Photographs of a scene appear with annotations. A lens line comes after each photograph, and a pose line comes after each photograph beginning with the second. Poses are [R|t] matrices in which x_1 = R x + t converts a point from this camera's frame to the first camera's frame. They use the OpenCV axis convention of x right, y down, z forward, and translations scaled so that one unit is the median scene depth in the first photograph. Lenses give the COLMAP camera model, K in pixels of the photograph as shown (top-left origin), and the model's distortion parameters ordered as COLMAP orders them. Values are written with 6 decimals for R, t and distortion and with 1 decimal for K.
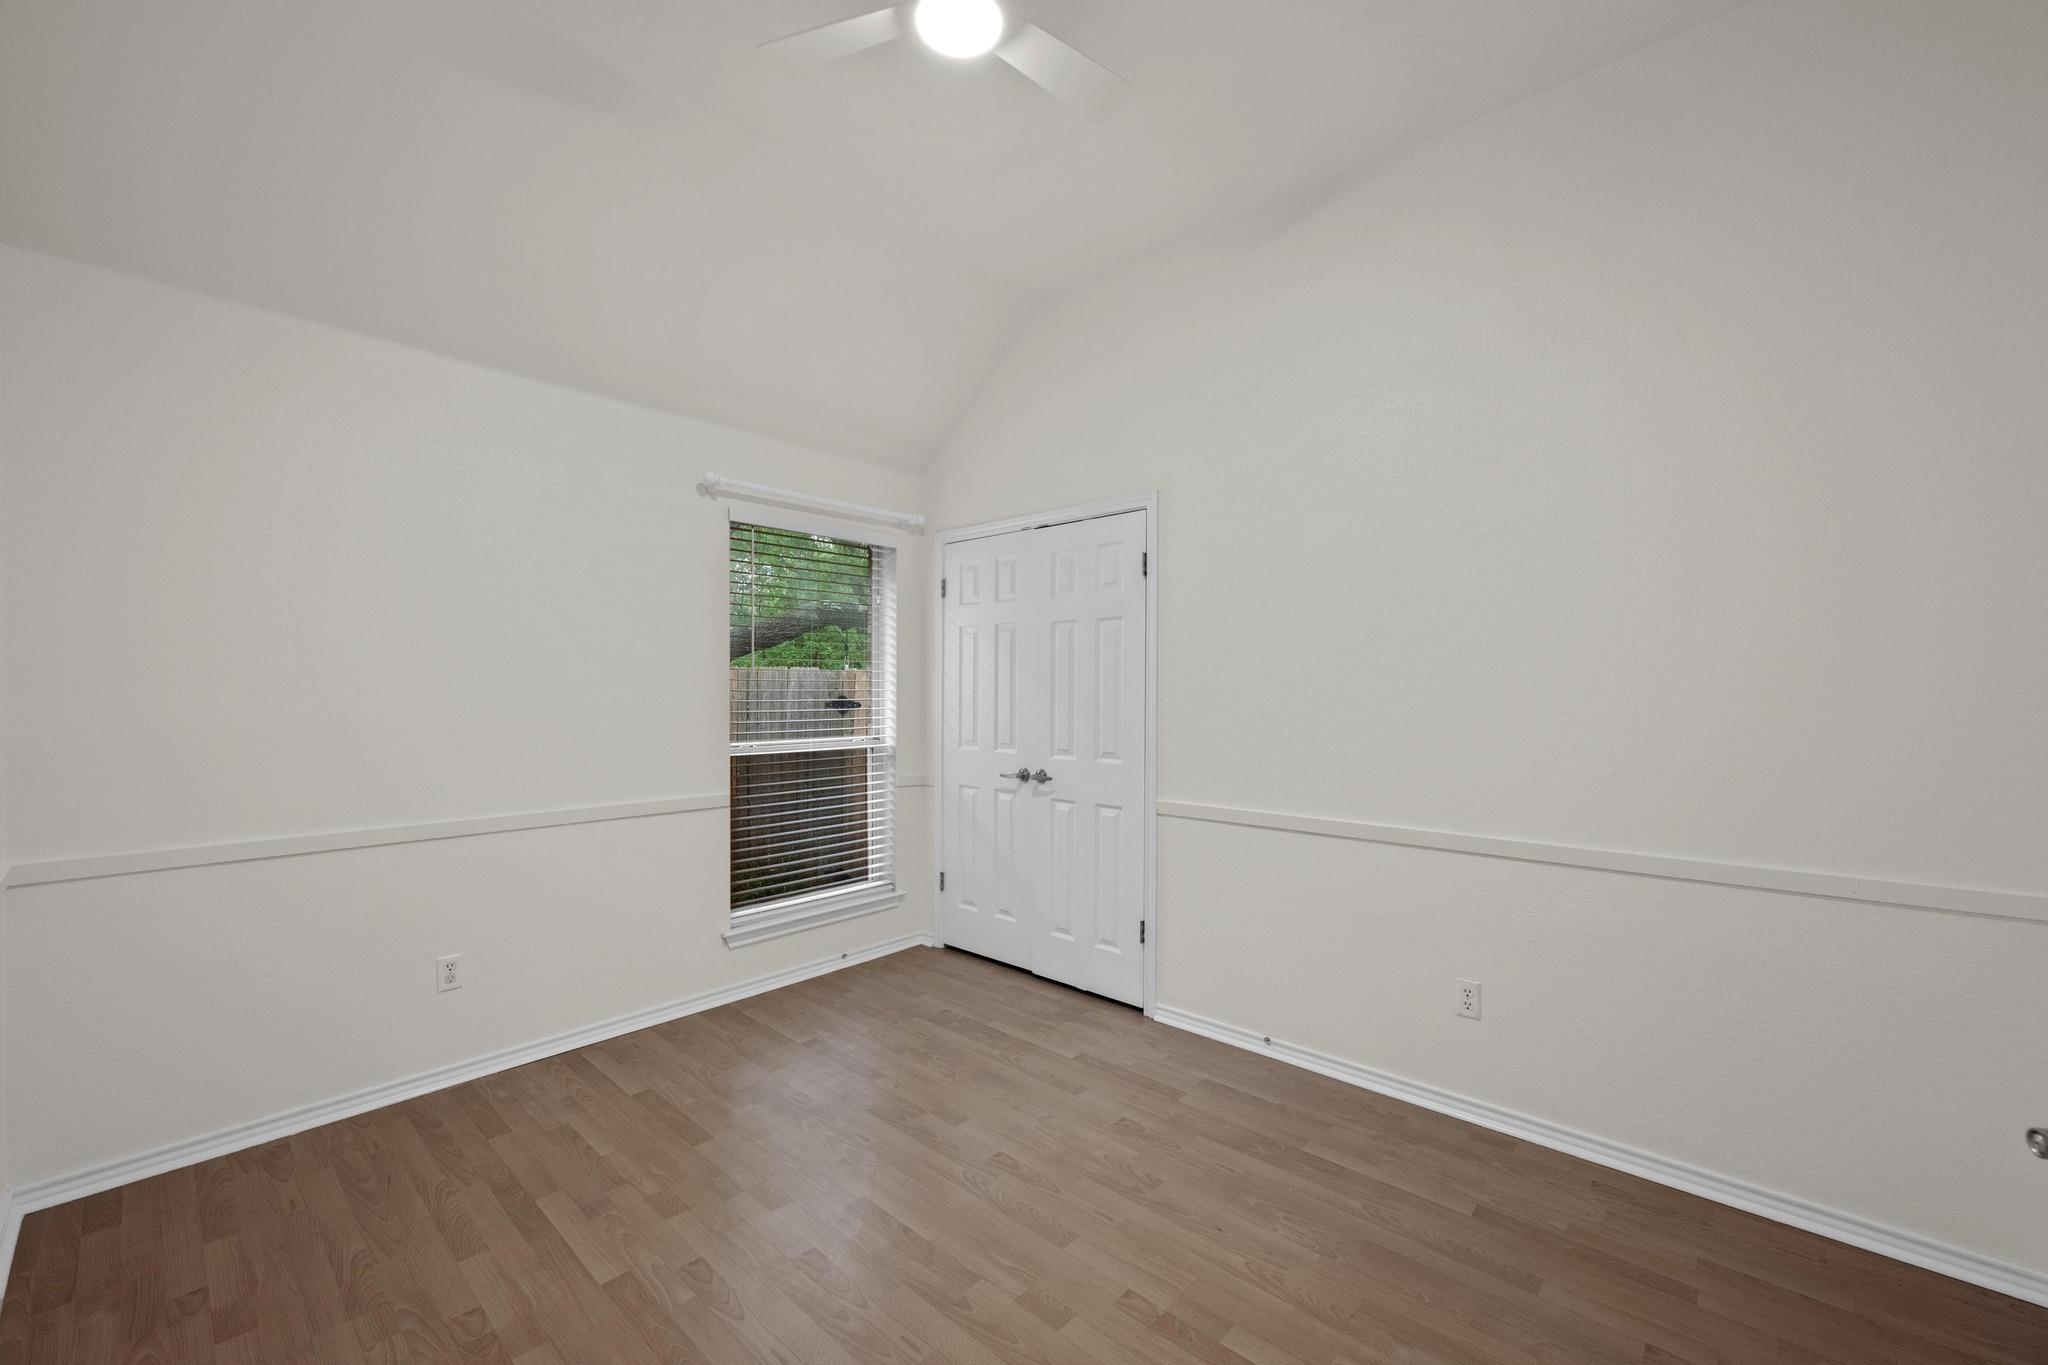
lens RADIAL K [[815.8, 0, 1030.8], [0, 815.8, 683.9], [0, 0, 1]] dist [-0.002536, -0.000176]
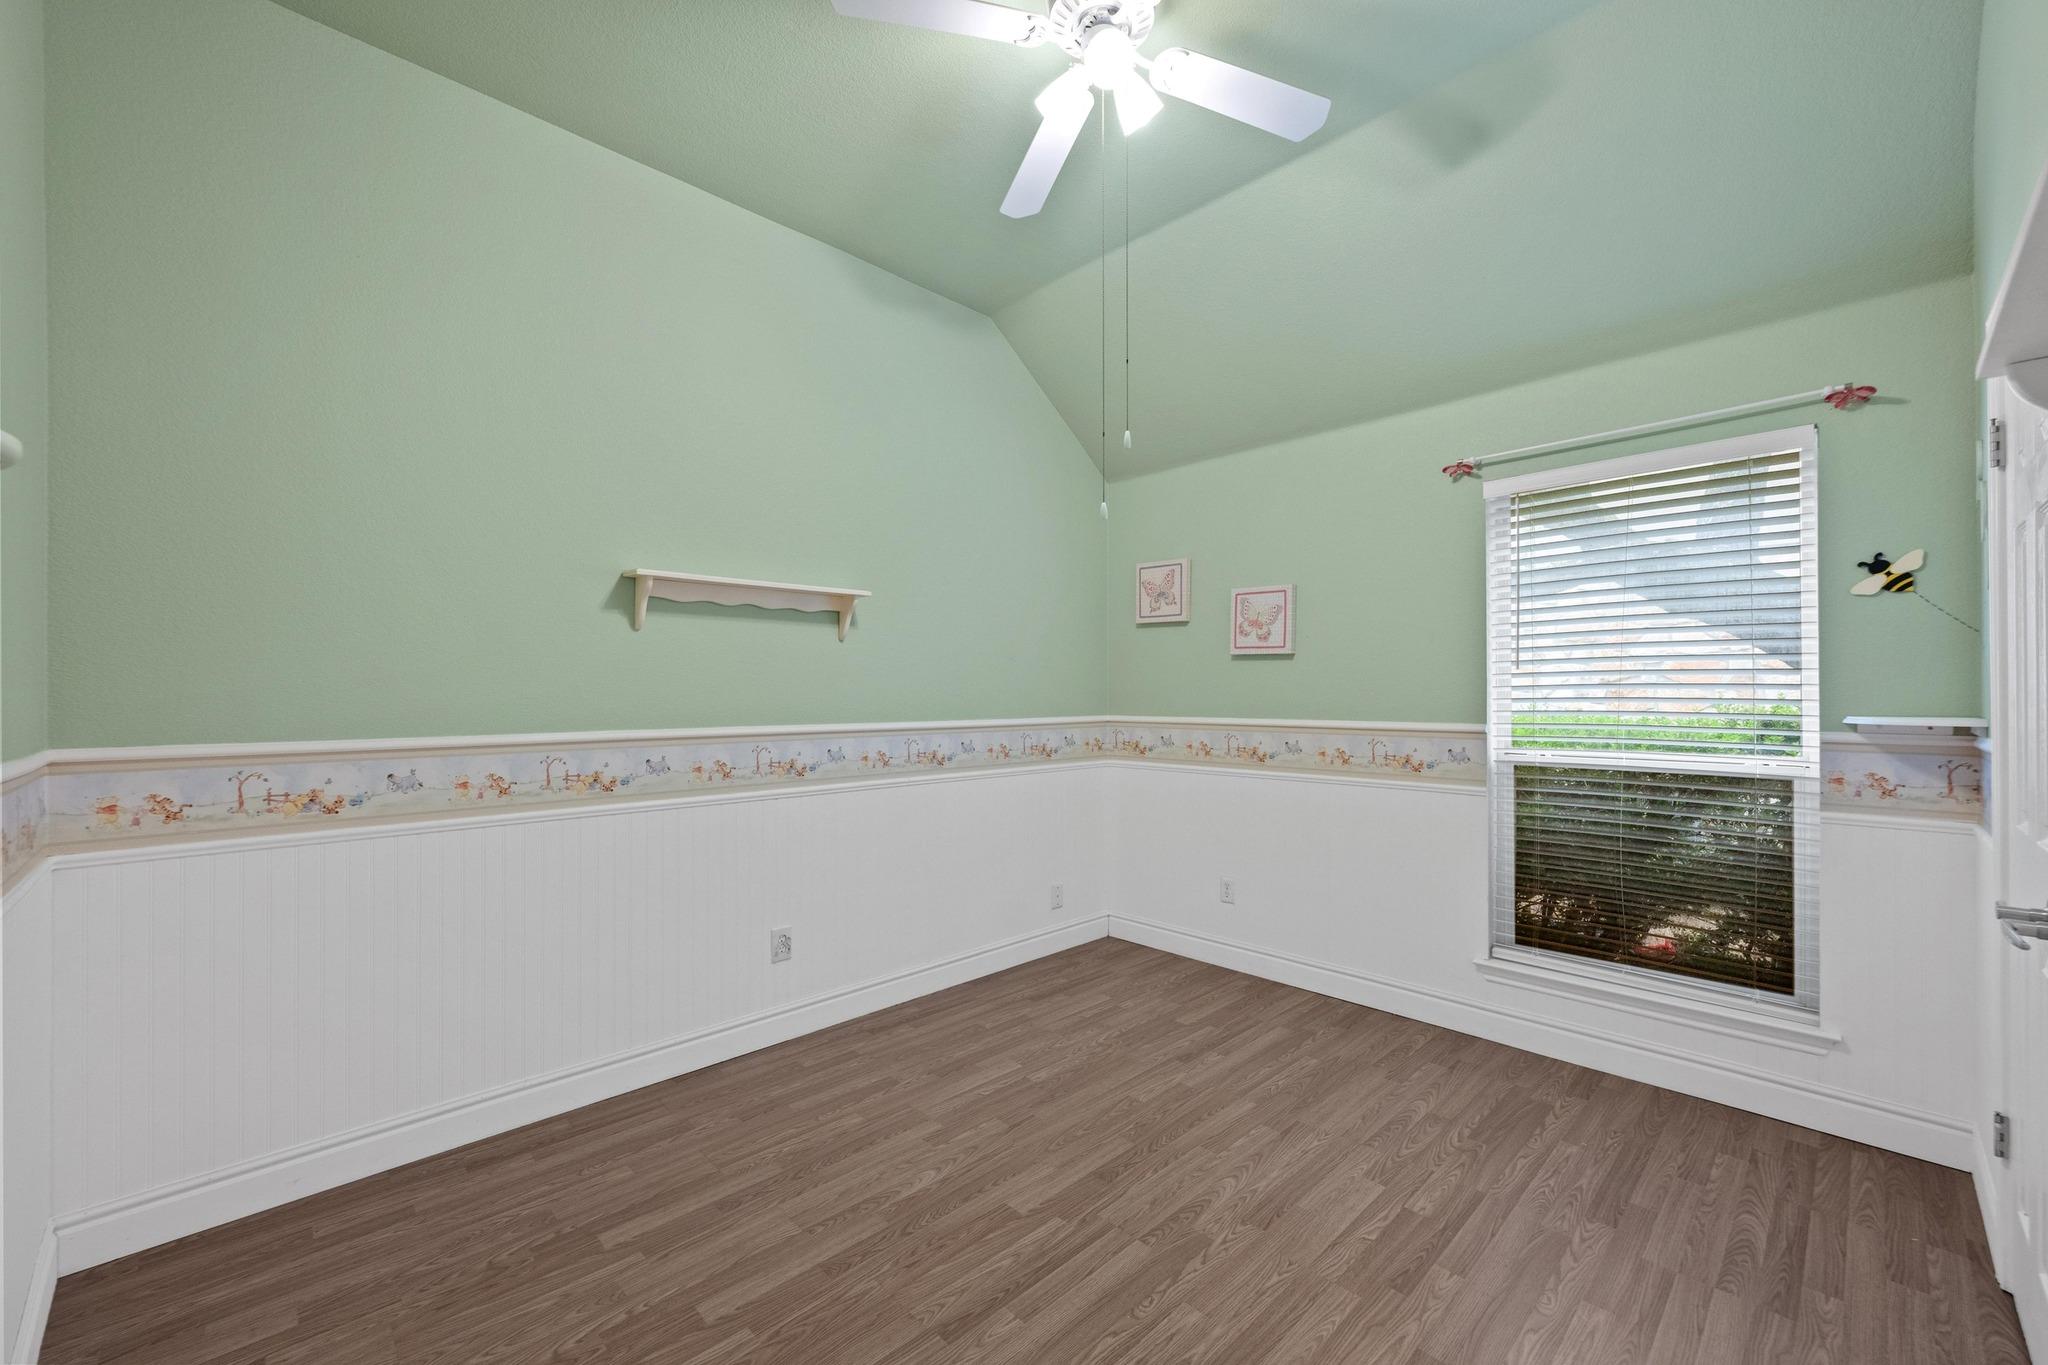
lens RADIAL K [[815.8, 0, 1030.8], [0, 815.8, 683.9], [0, 0, 1]] dist [-0.002536, -0.000176]
pose [[-0.059769, -0.003305, -0.998207, 0.523614], [0.008133, 0.999960, -0.003797, 0.002508], [0.998179, -0.008346, -0.059739, 0.536872]]
